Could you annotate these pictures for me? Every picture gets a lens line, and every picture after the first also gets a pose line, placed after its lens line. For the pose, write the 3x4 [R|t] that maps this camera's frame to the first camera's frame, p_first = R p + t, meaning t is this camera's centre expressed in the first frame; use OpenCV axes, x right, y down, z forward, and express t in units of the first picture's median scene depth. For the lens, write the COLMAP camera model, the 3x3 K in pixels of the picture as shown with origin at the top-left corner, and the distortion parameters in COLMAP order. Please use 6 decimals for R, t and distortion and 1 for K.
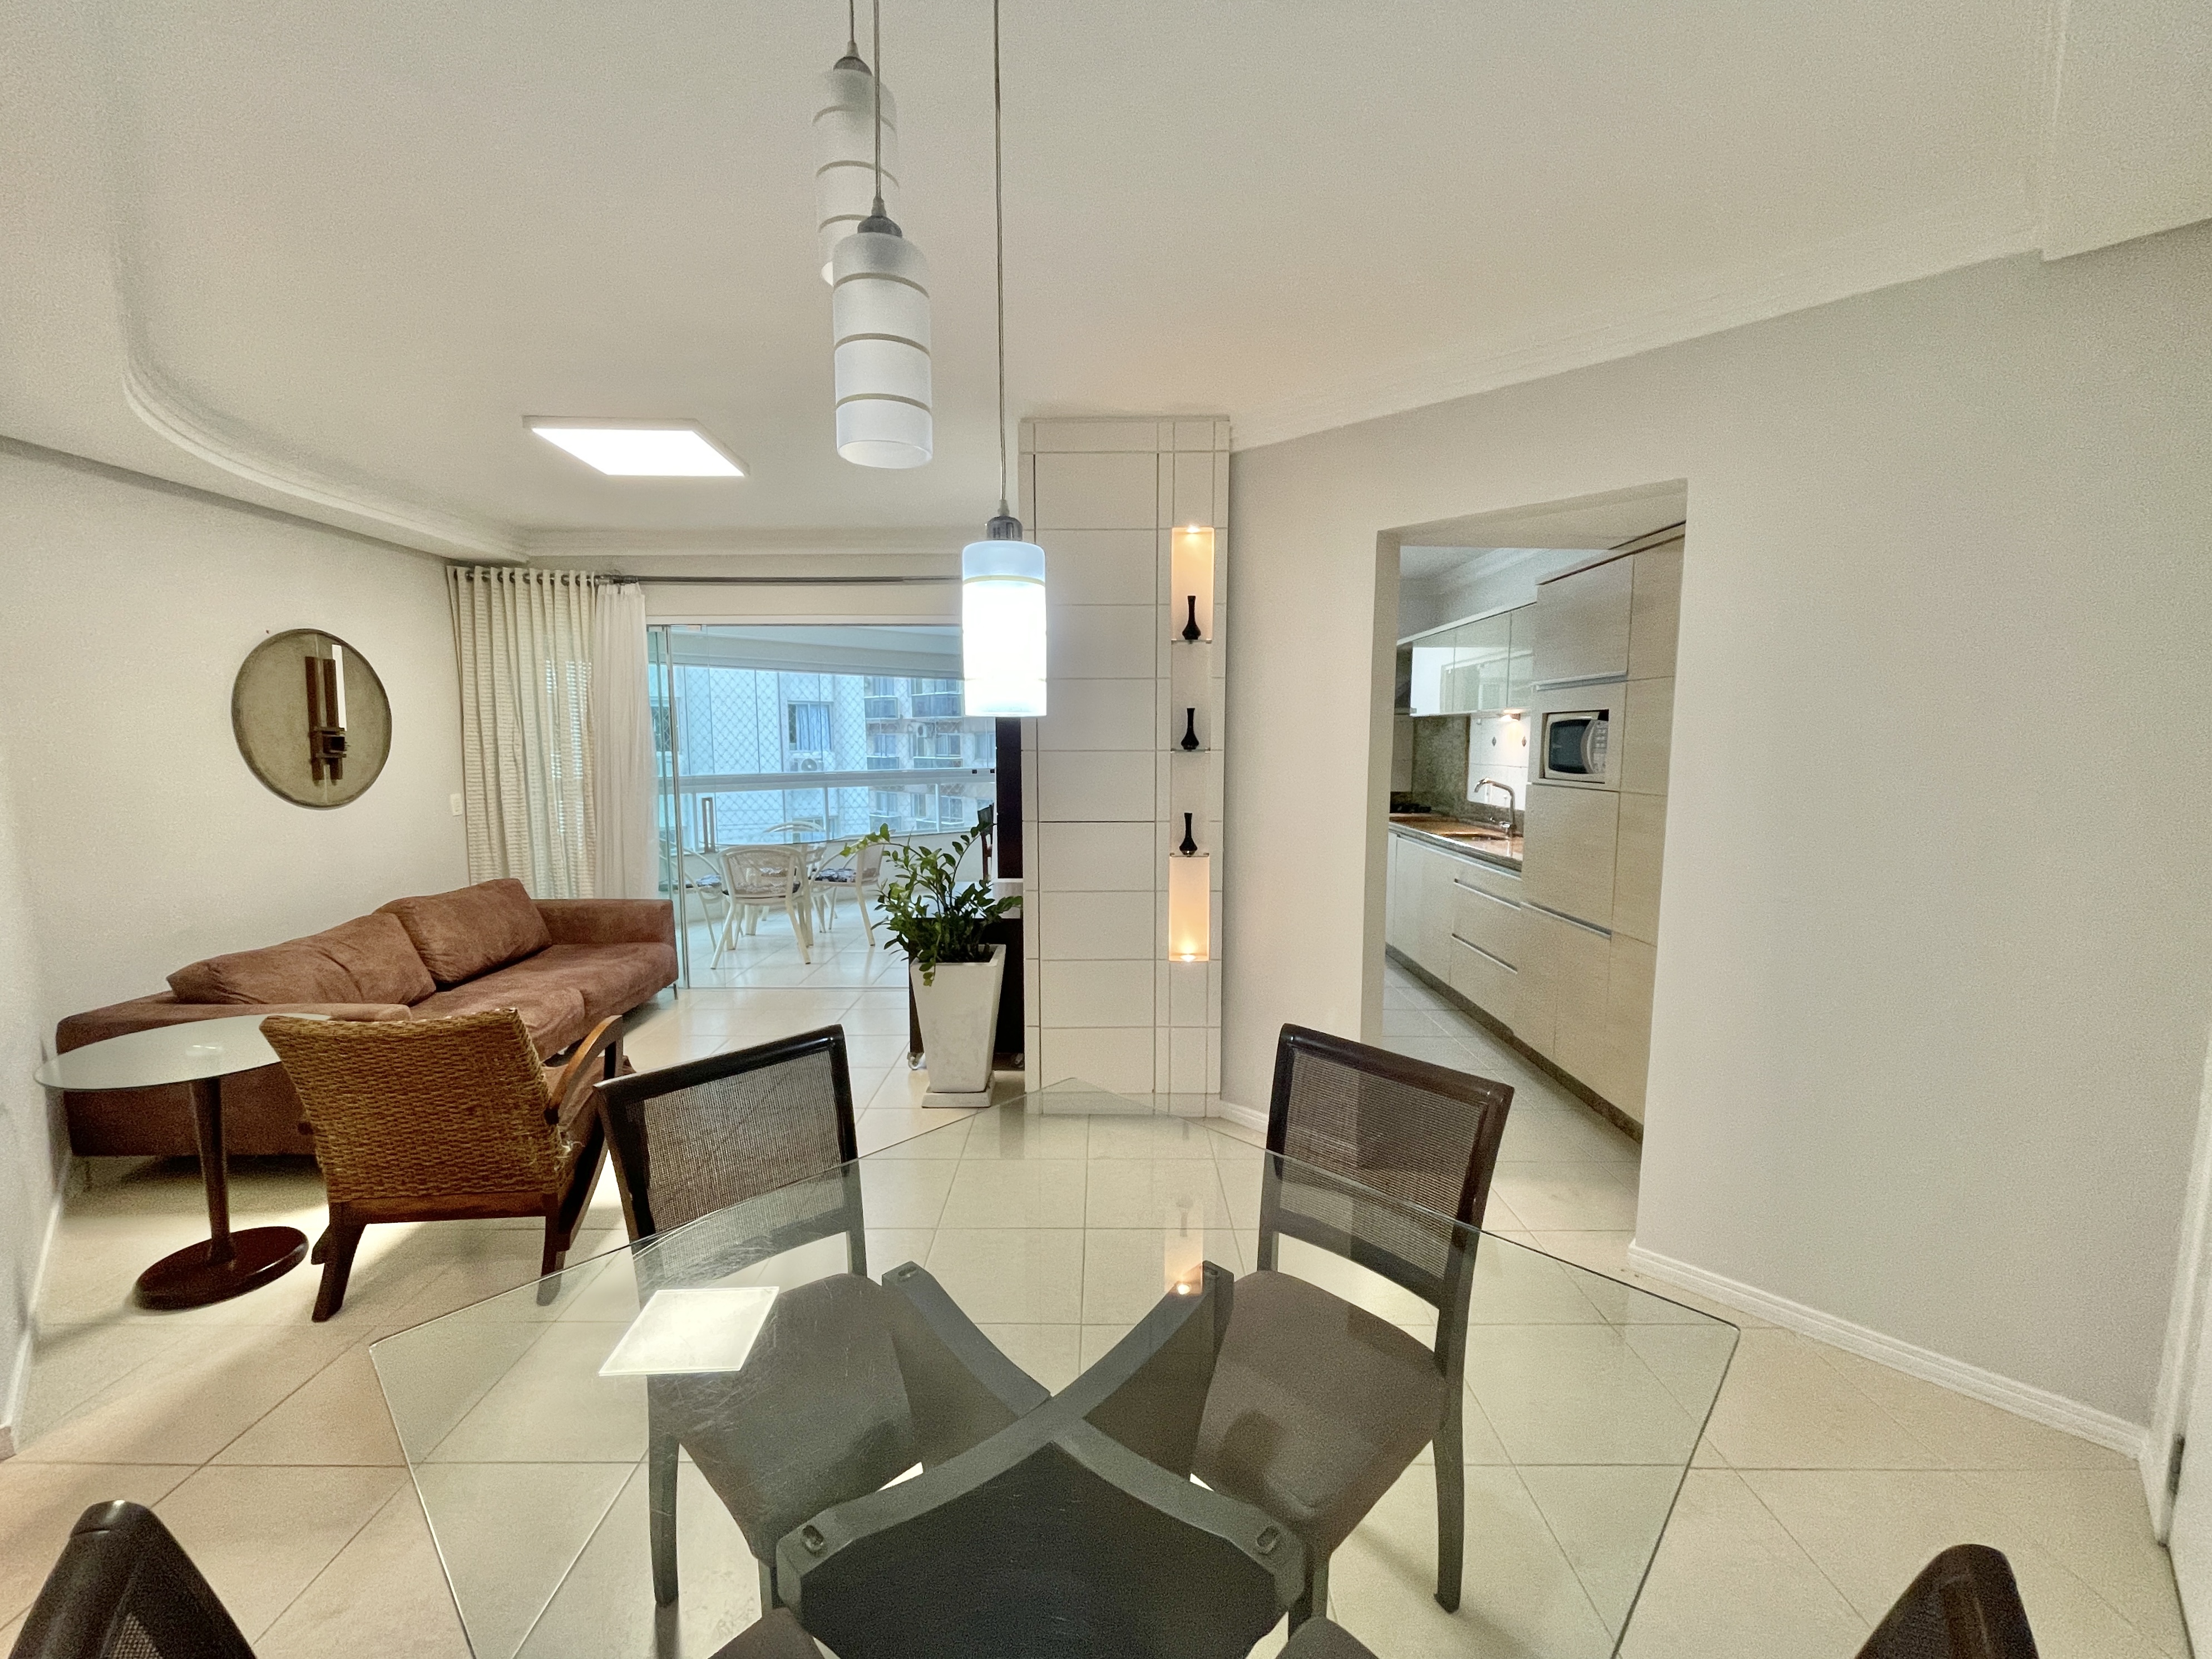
lens RADIAL K [[886.9, 0, 1092.2], [0, 886.9, 831.2], [0, 0, 1]] dist [0.001301, 0.000099]
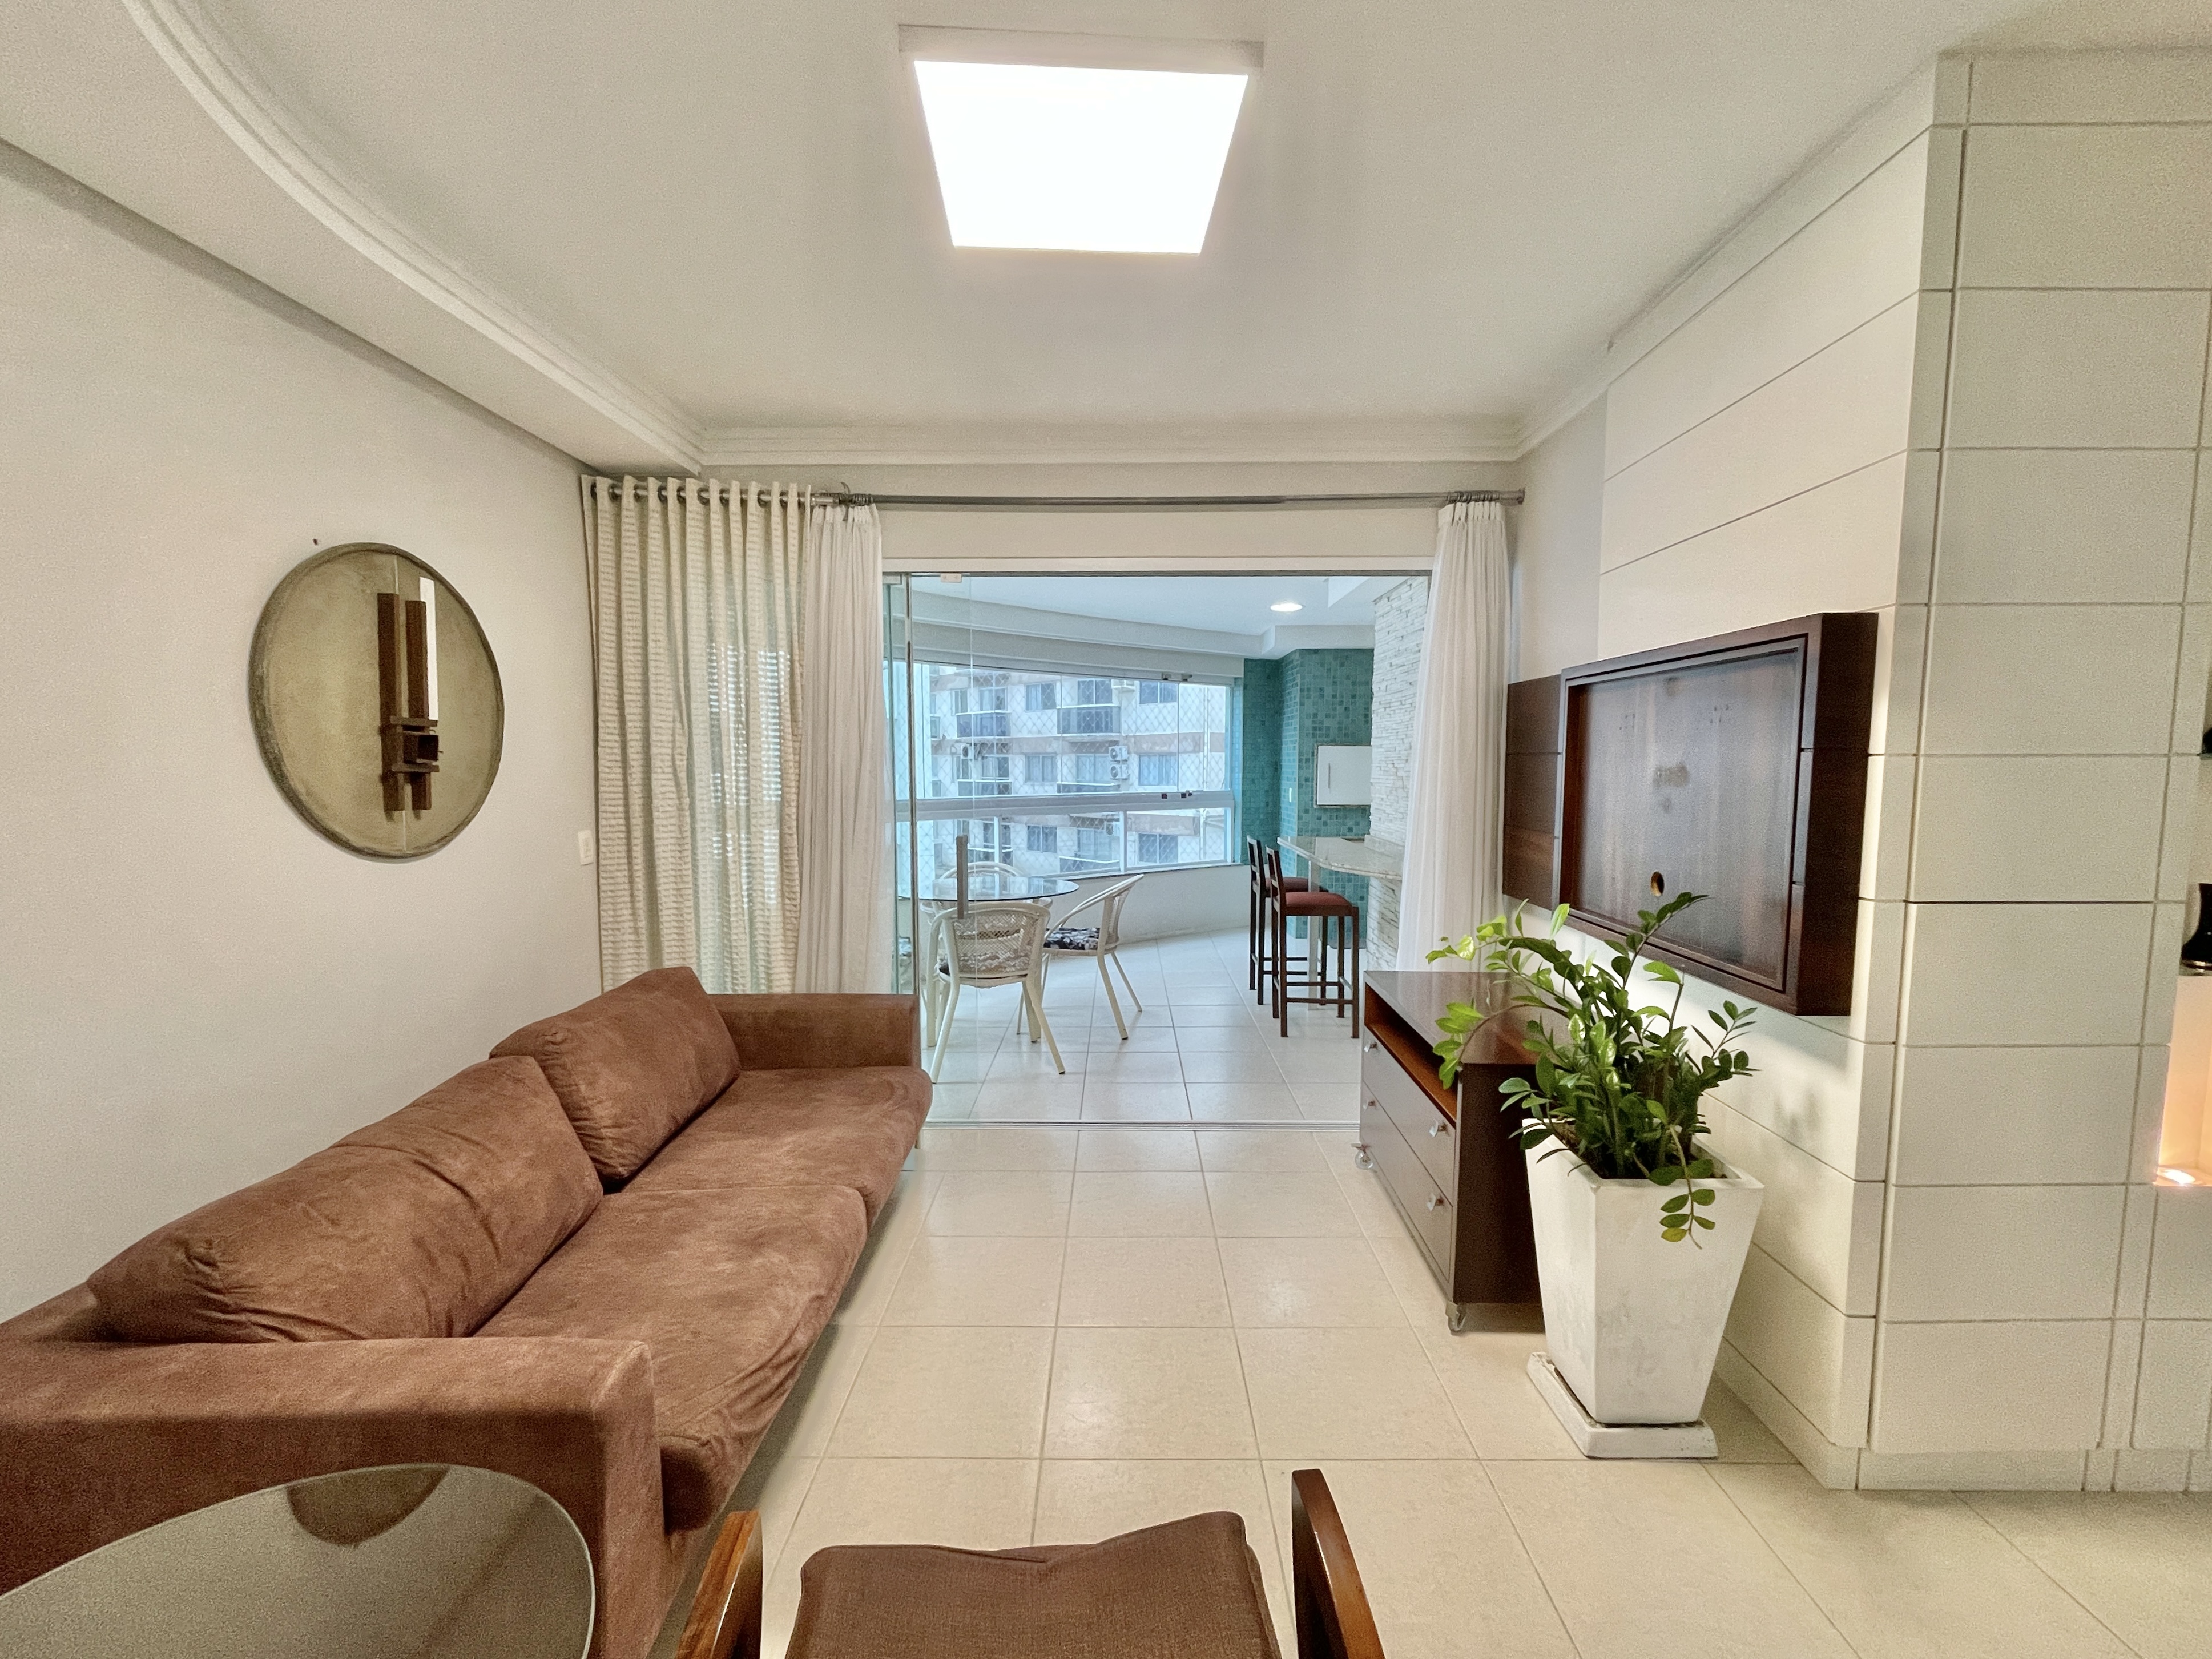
lens RADIAL K [[887.0, 0, 1088.3], [0, 887.0, 830.7], [0, 0, 1]] dist [0.001301, 0.000099]
pose [[0.999998, 0.001133, 0.001680, -0.378710], [-0.001086, 0.999622, -0.027461, -0.026525], [-0.001710, 0.027459, 0.999621, 0.382431]]
